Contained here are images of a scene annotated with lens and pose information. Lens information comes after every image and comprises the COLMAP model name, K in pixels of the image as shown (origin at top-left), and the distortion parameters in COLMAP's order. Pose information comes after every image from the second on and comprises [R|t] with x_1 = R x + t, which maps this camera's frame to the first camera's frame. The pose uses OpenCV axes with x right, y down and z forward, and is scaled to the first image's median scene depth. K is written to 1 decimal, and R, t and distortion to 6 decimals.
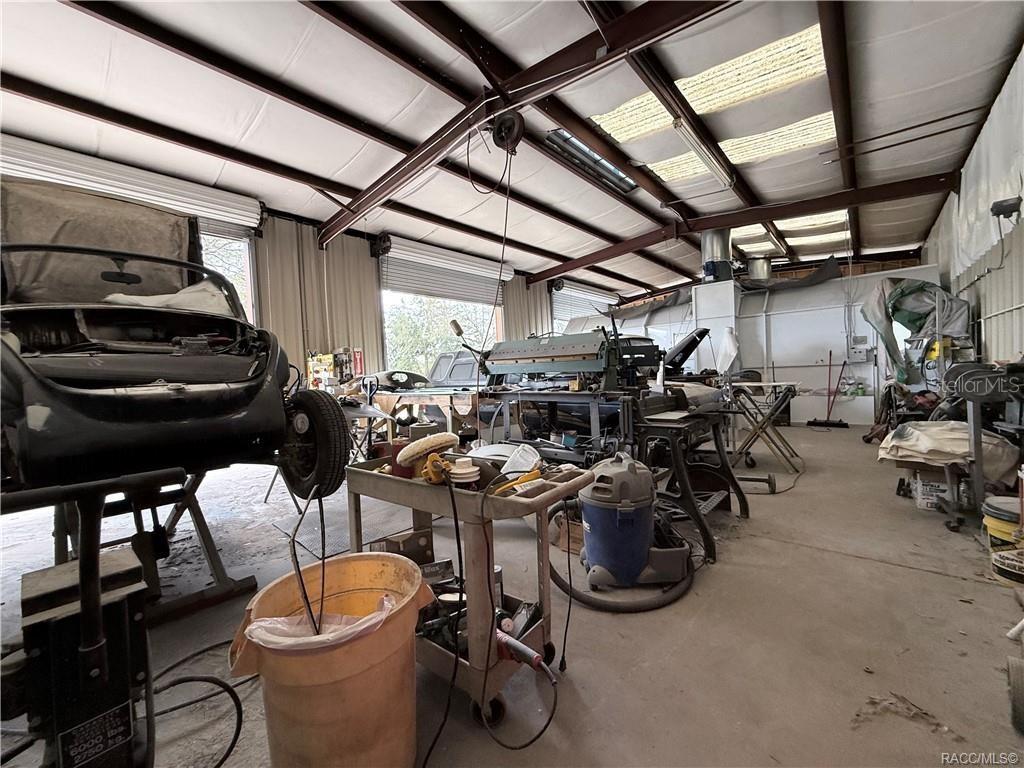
lens RADIAL K [[408.6, 0, 513.0], [0, 408.6, 384.1], [0, 0, 1]] dist [-0.002862, -0.000600]
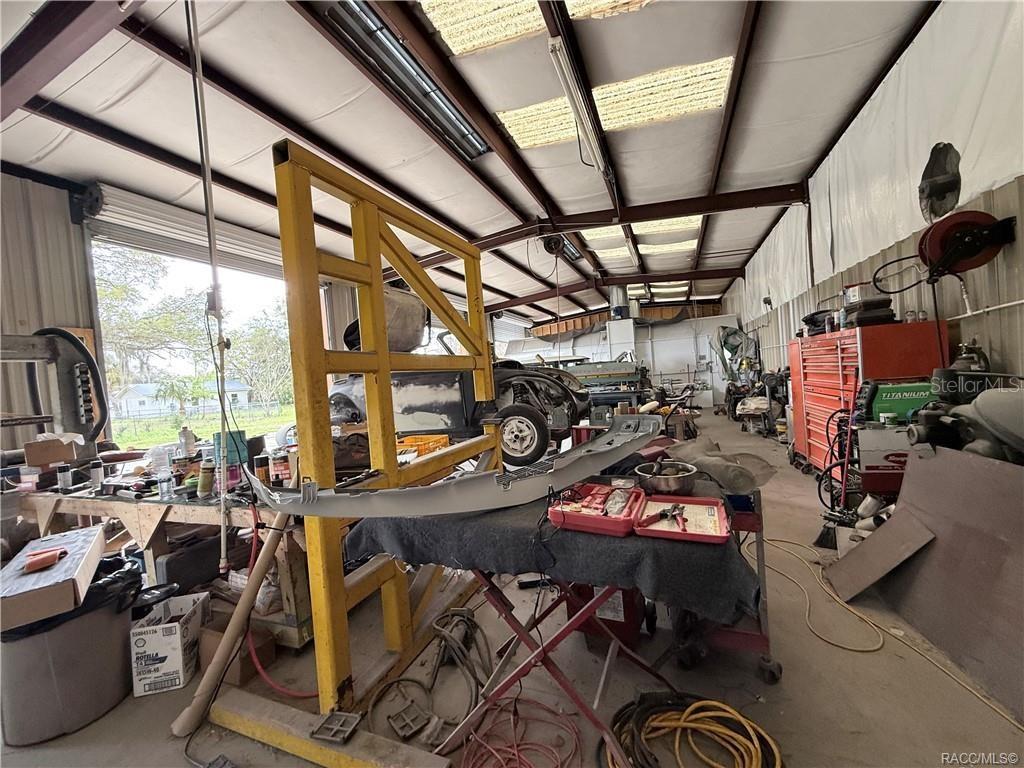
lens RADIAL K [[408.6, 0, 511.5], [0, 408.6, 385.2], [0, 0, 1]] dist [-0.002862, -0.000600]
pose [[0.942704, -0.038226, 0.331434, -0.529355], [0.045939, 0.998825, -0.015466, -0.003161], [-0.330453, 0.029805, 0.943352, -0.380879]]
